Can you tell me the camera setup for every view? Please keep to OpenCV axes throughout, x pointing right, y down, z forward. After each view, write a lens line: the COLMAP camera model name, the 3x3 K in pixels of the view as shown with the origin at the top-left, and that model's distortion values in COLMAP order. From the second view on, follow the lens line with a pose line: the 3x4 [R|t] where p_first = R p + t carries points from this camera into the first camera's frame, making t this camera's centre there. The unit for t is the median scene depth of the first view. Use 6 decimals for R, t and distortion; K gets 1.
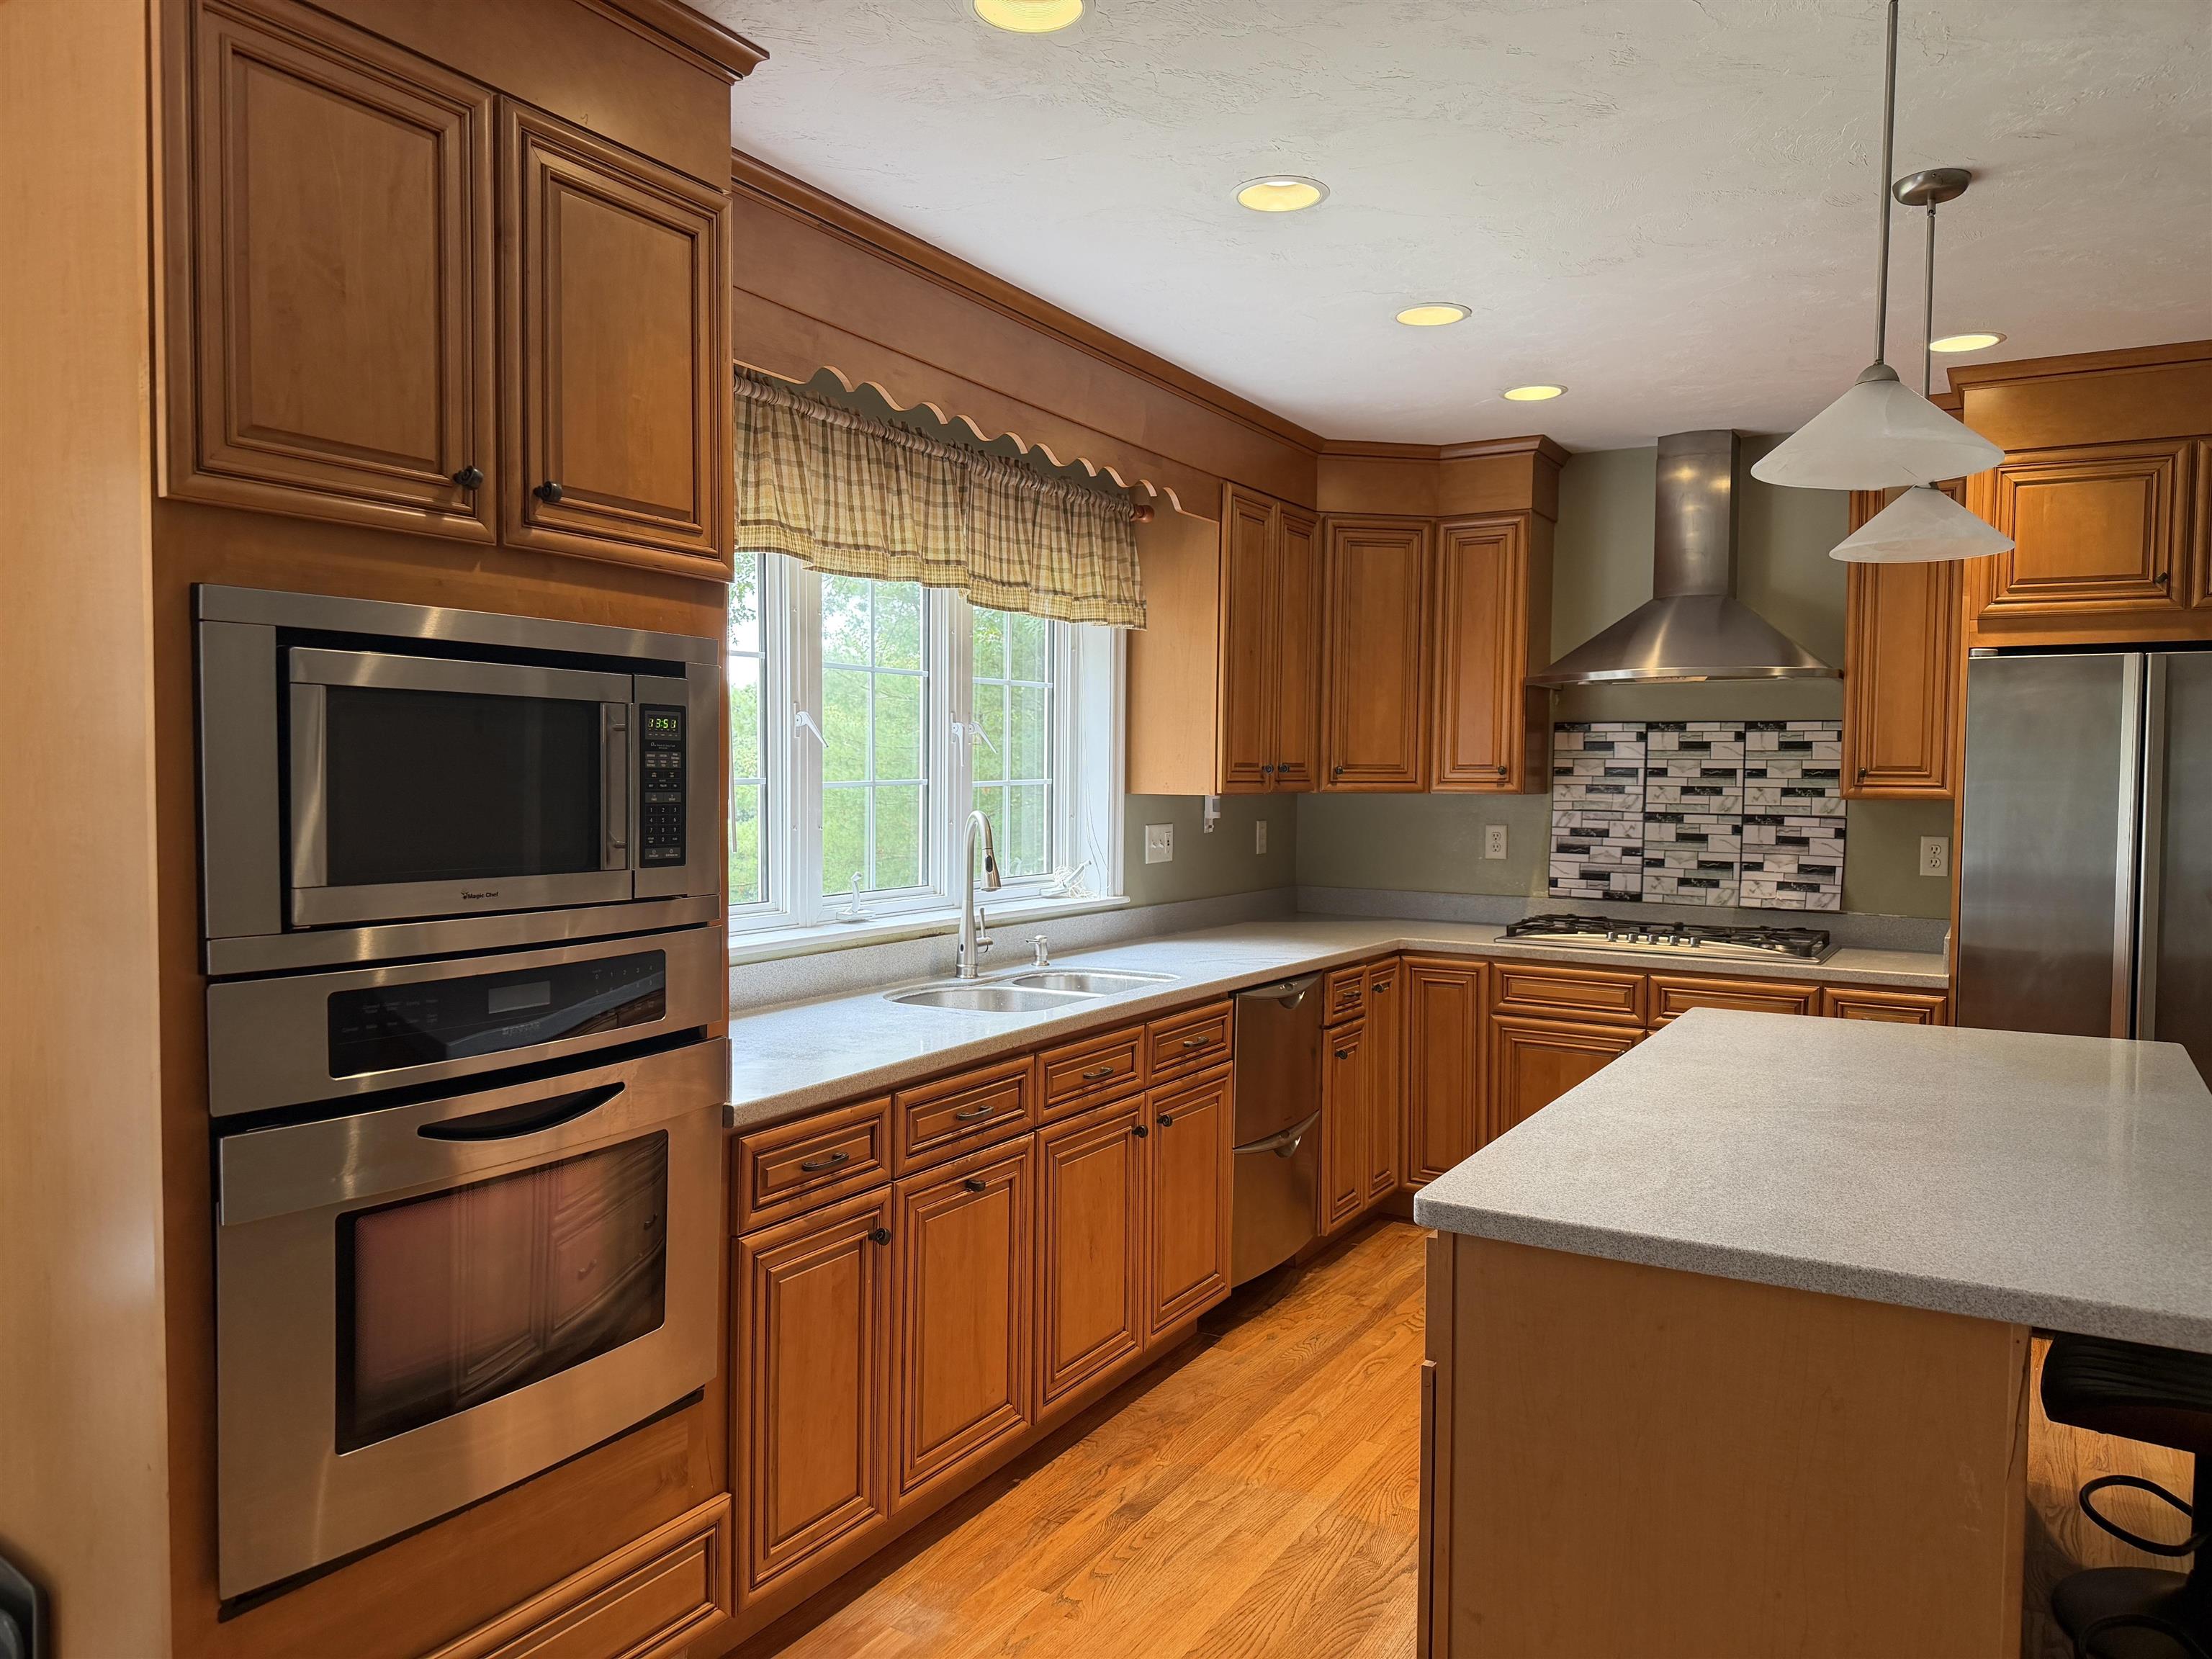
lens RADIAL K [[1592.6, 0, 1107.5], [0, 1592.6, 833.0], [0, 0, 1]] dist [0.073096, -0.091433]
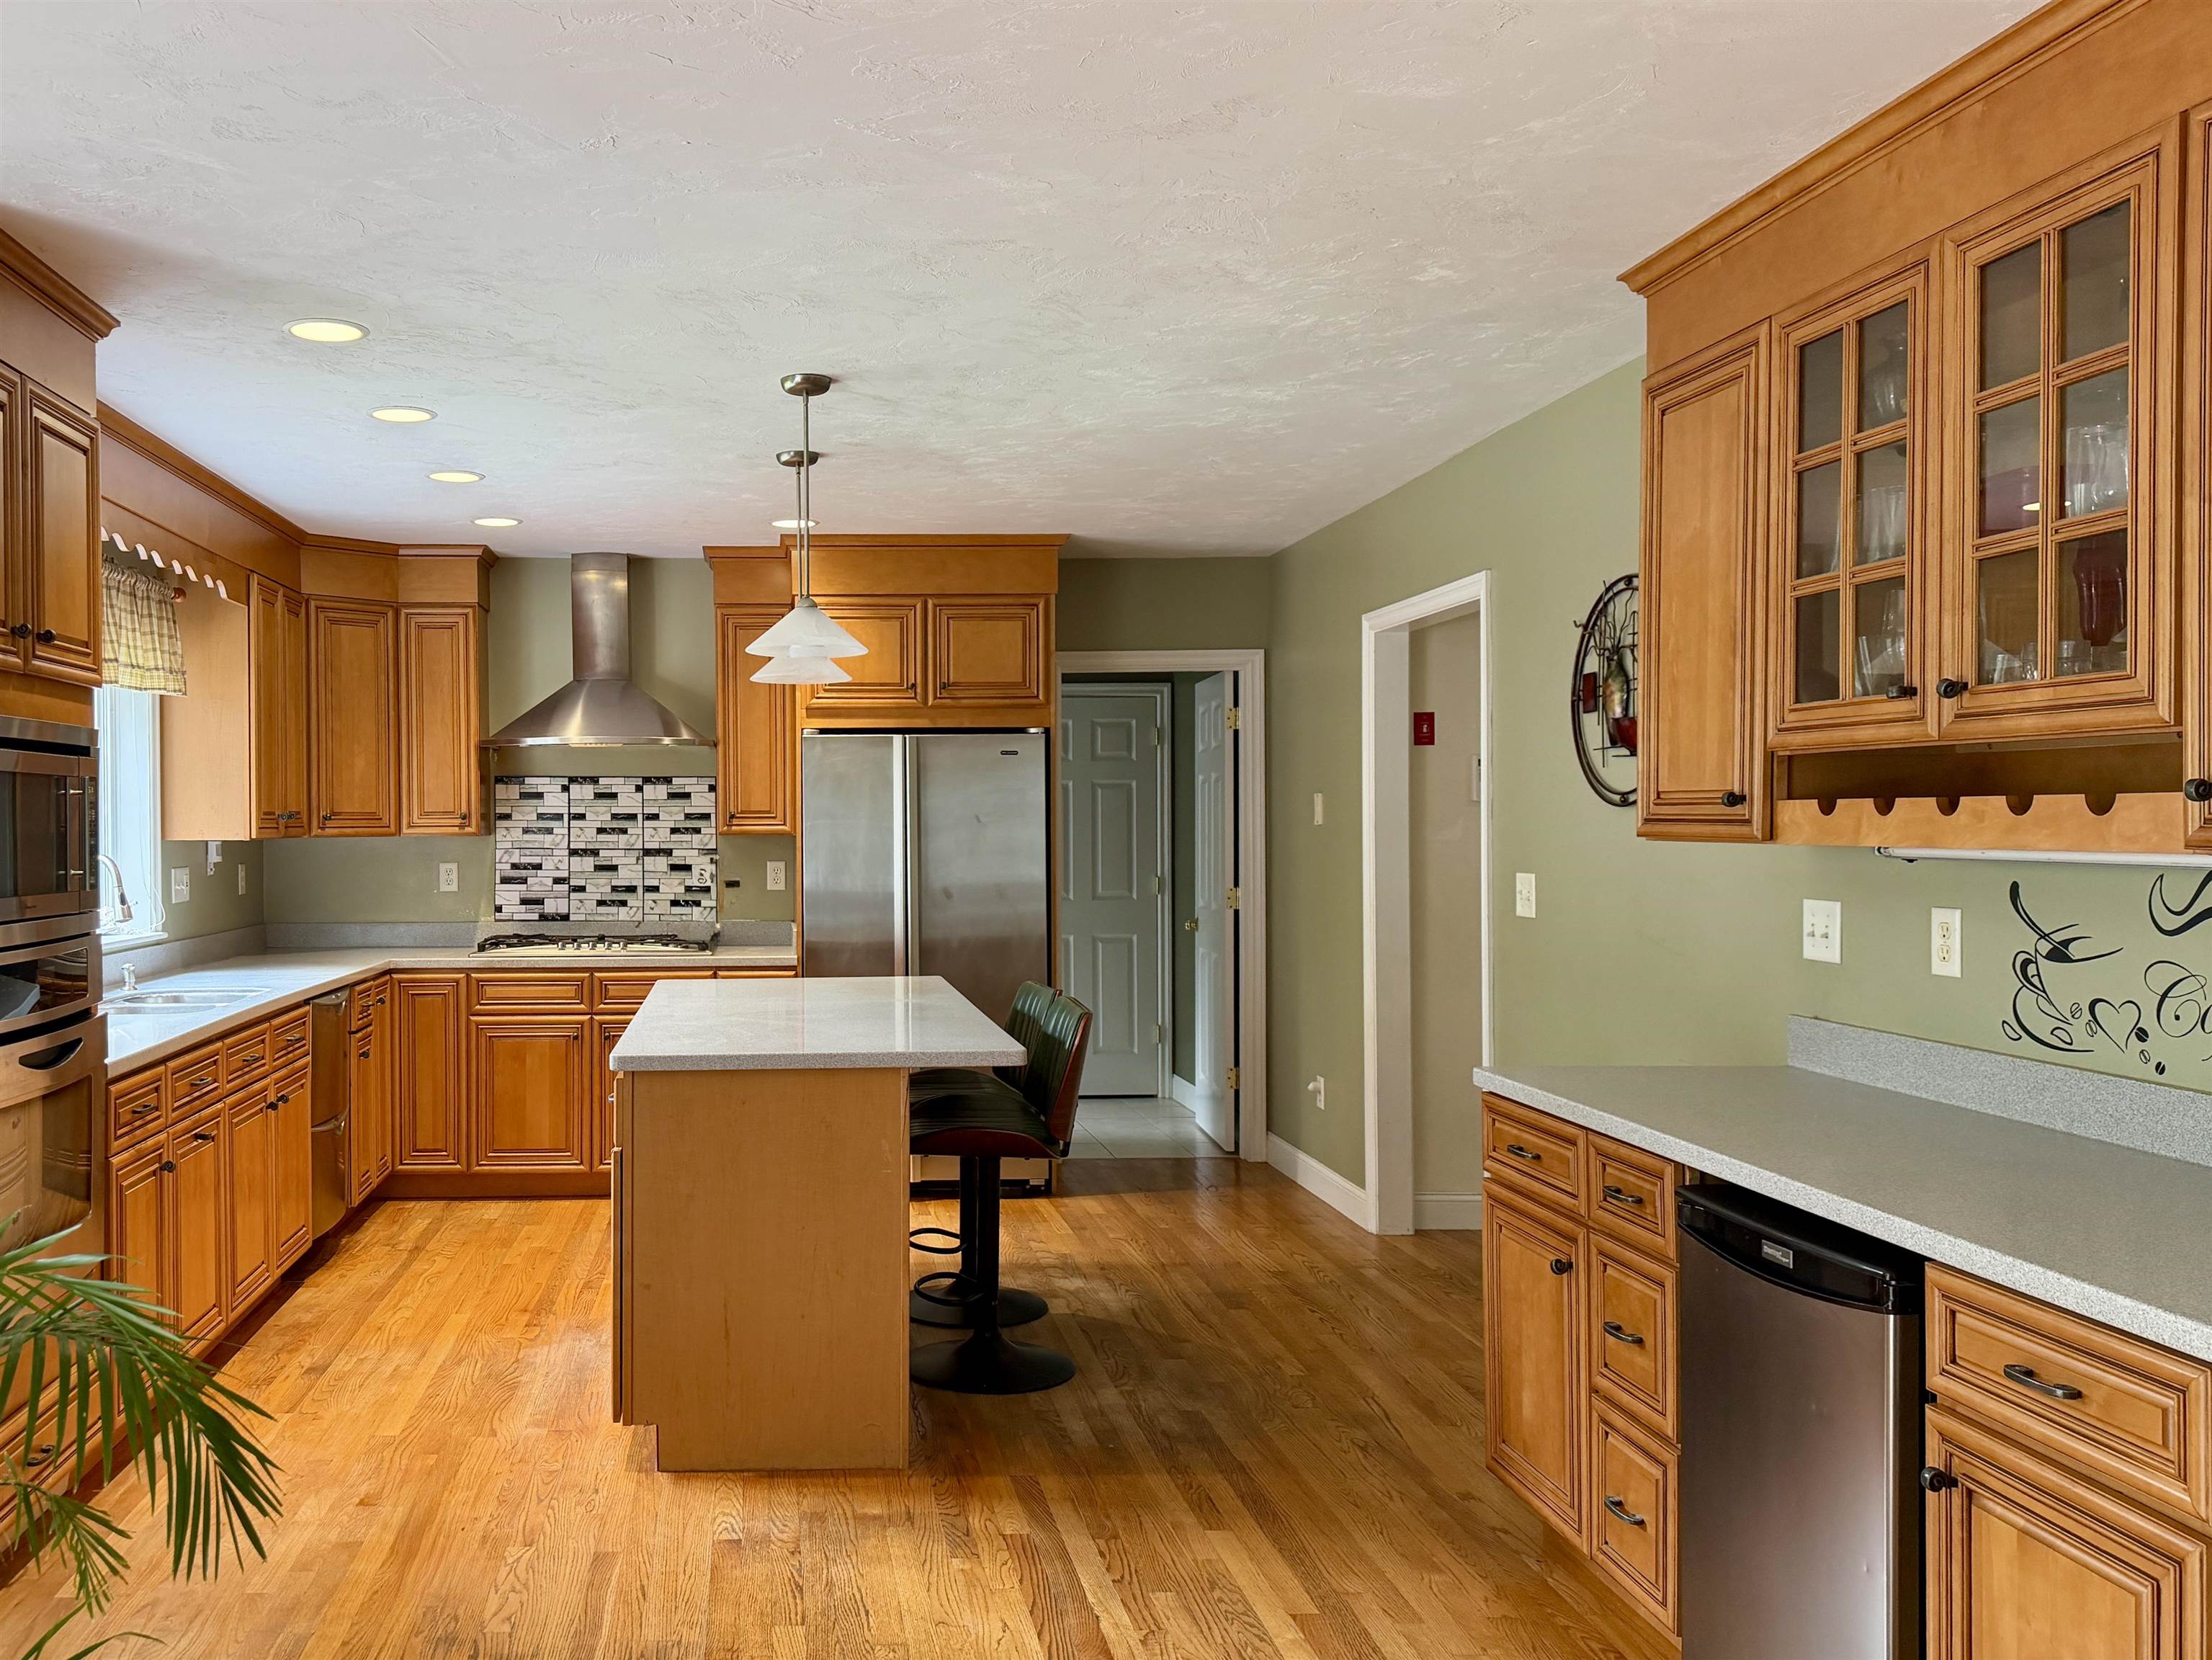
lens RADIAL K [[1592.8, 0, 1114.8], [0, 1592.8, 832.5], [0, 0, 1]] dist [0.073096, -0.091433]
pose [[0.751797, -0.017874, 0.659152, -0.183022], [0.036172, 0.999245, -0.014160, 0.007983], [-0.658402, 0.034488, 0.751876, -0.235523]]
